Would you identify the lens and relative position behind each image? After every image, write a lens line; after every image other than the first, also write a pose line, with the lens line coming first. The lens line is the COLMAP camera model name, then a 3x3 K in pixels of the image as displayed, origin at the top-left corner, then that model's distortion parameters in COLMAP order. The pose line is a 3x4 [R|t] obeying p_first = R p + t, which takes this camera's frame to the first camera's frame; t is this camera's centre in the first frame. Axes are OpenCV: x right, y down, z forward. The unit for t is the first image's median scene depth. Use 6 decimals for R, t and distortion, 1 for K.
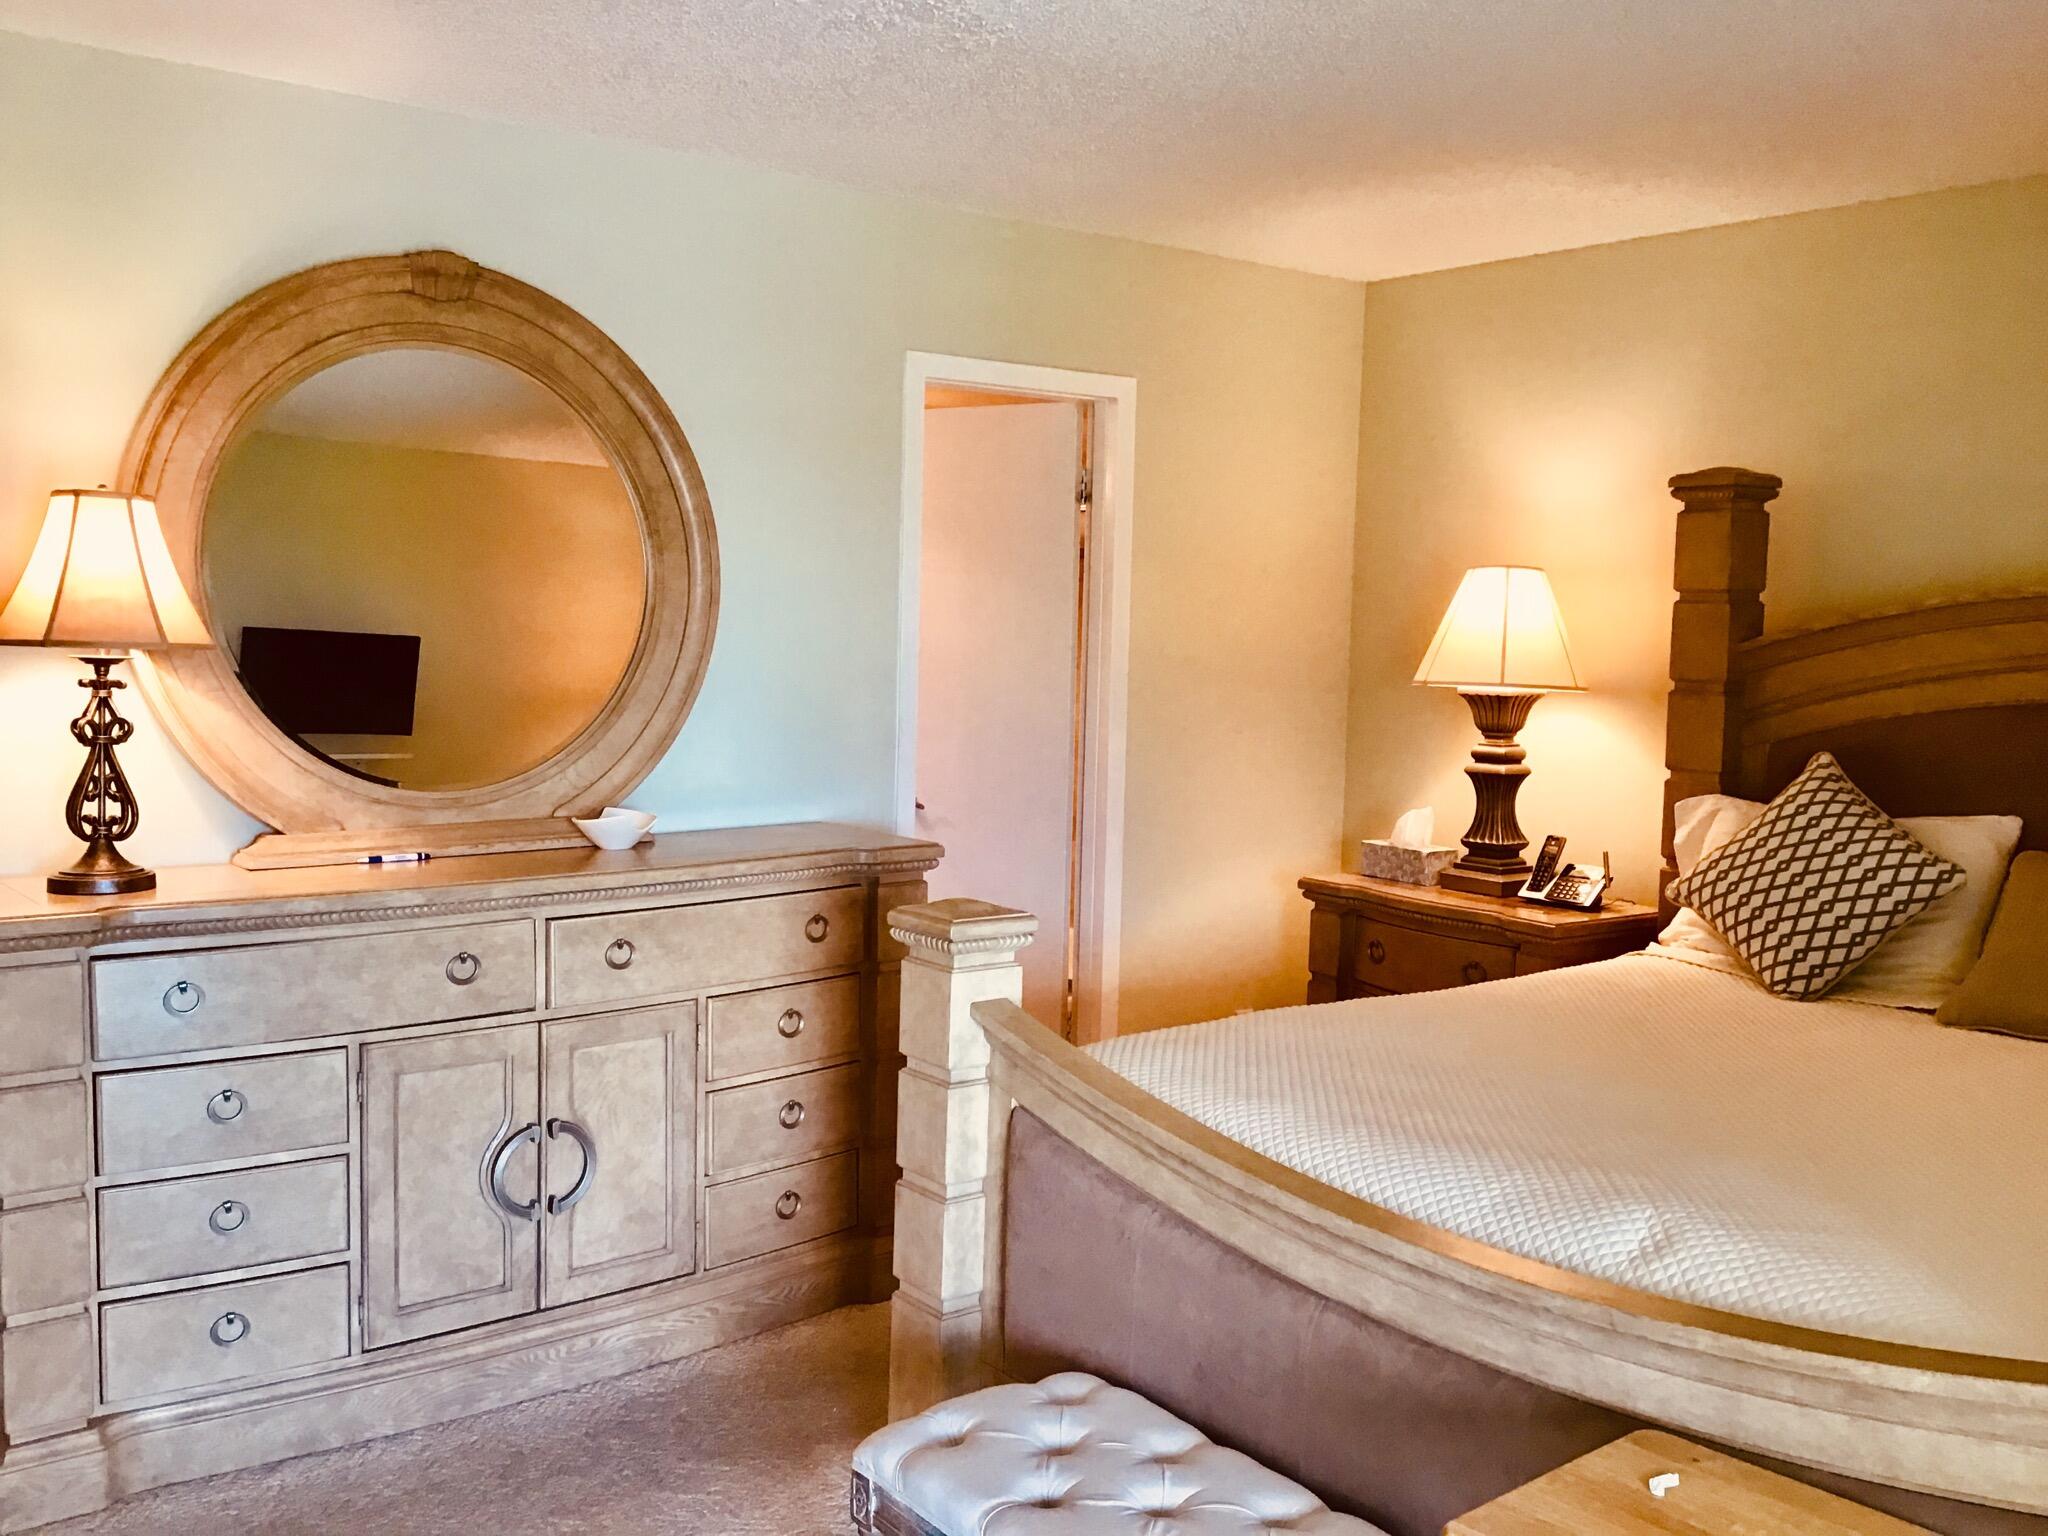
lens RADIAL K [[1818.3, 0, 989.0], [0, 1818.3, 770.5], [0, 0, 1]] dist [0.095943, -0.165890]
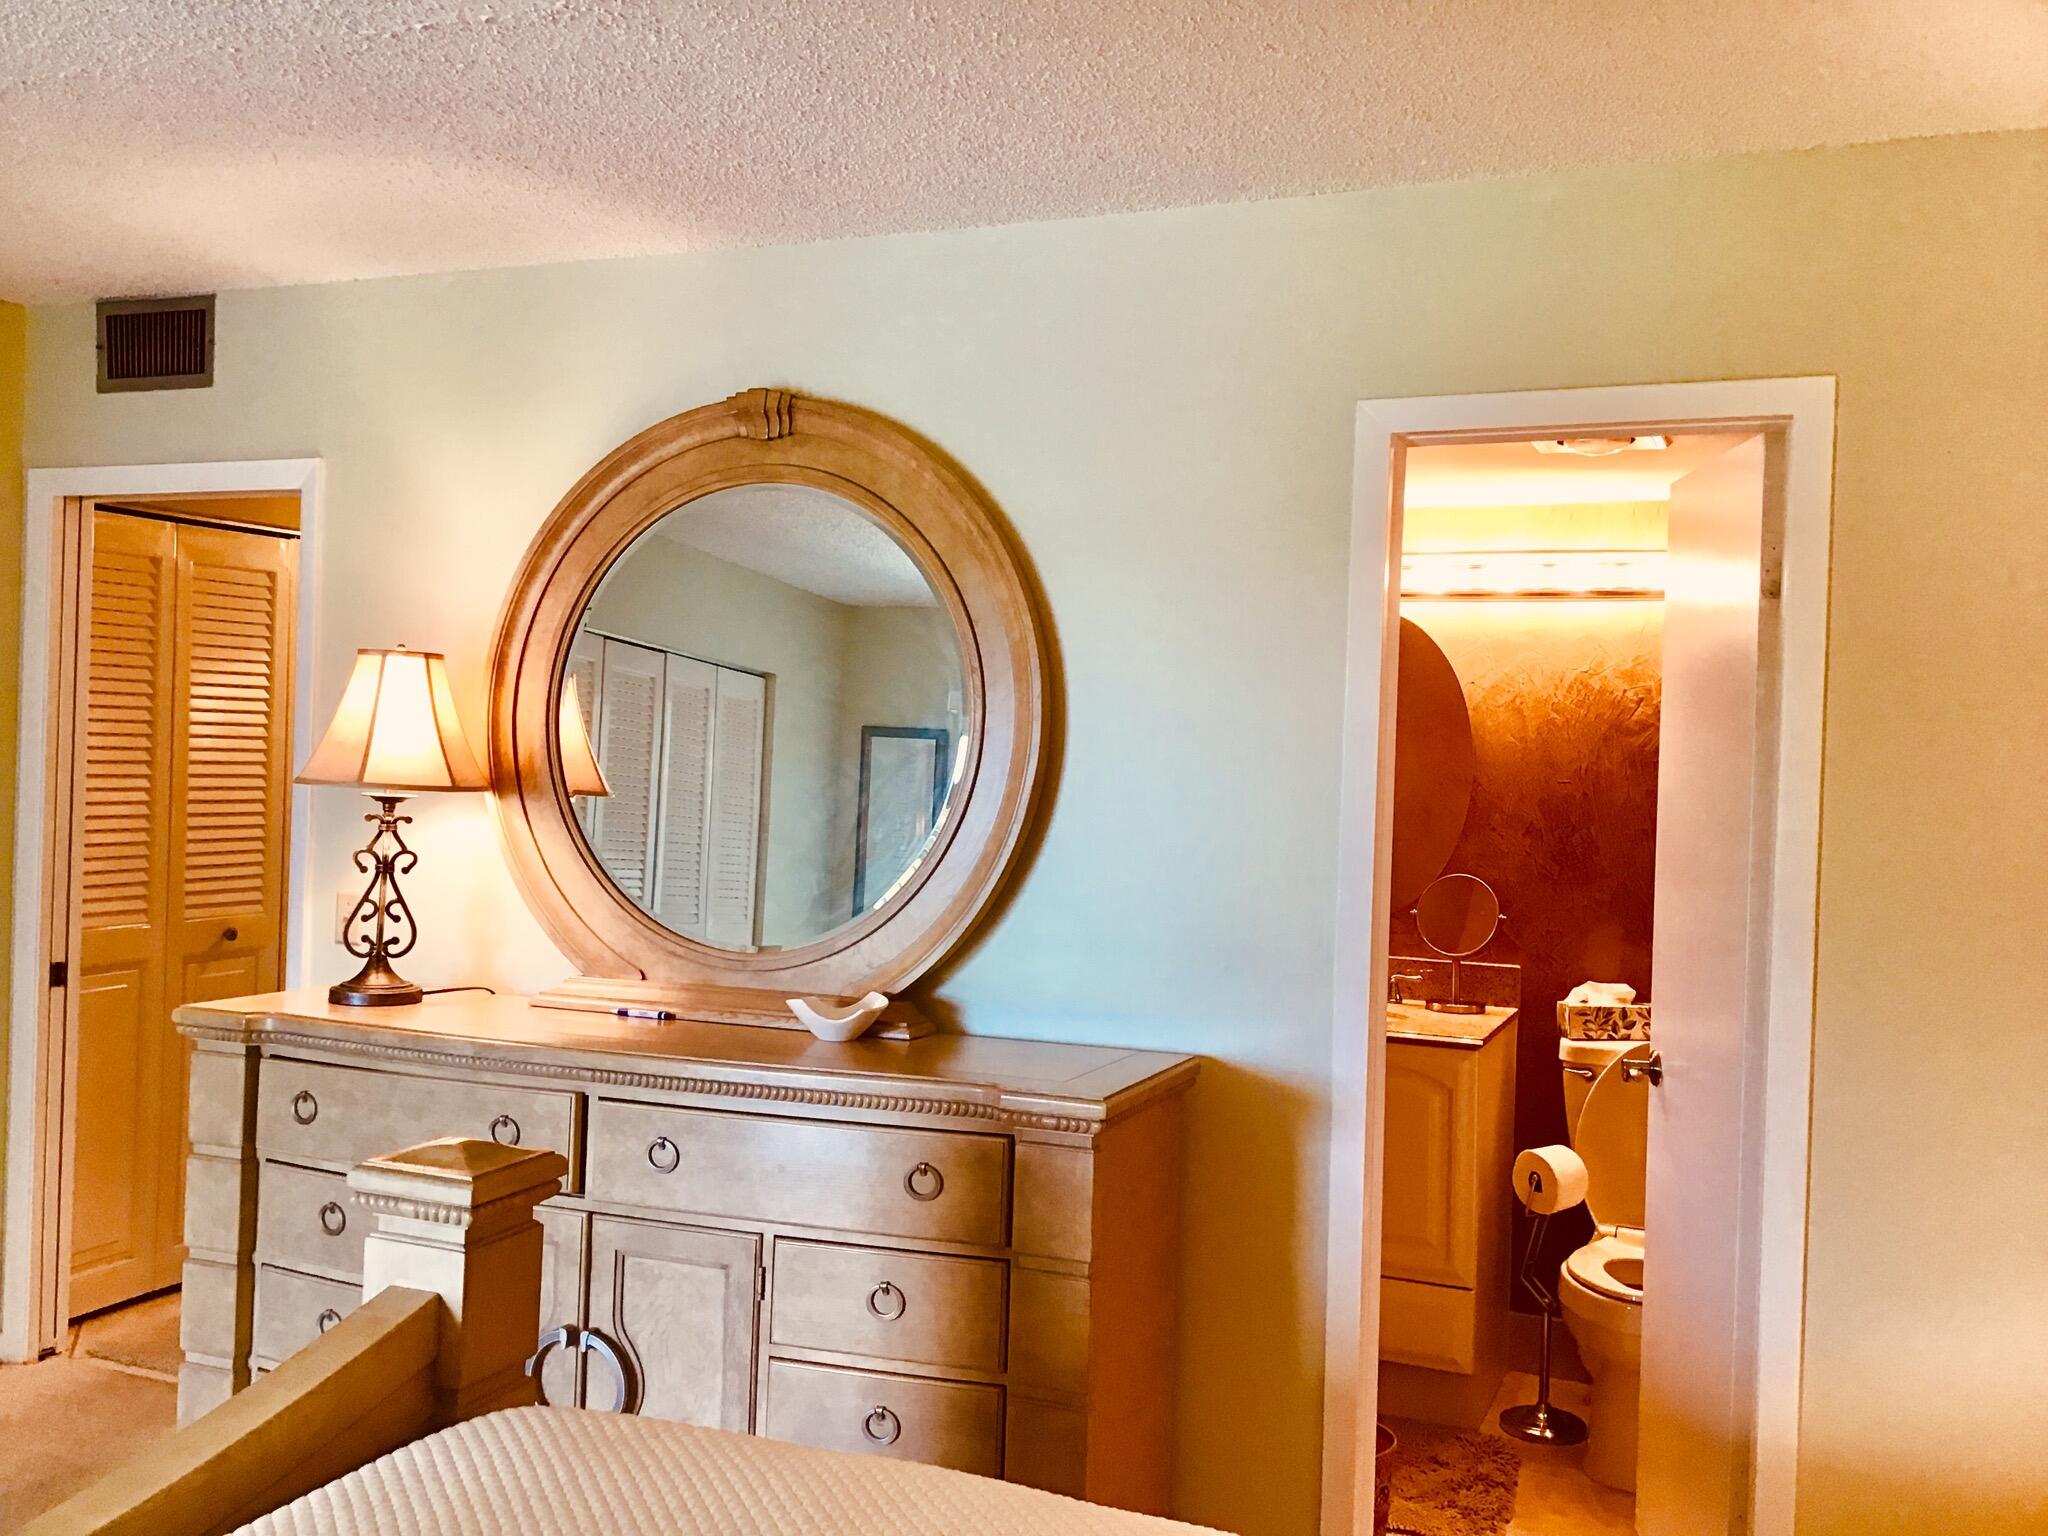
lens RADIAL K [[1818.3, 0, 1019.8], [0, 1818.3, 754.9], [0, 0, 1]] dist [0.095943, -0.165890]
pose [[0.502389, -0.002835, -0.864637, 0.613547], [-0.094214, 0.993861, -0.058001, -0.051092], [0.859494, 0.110601, 0.499037, 0.682053]]
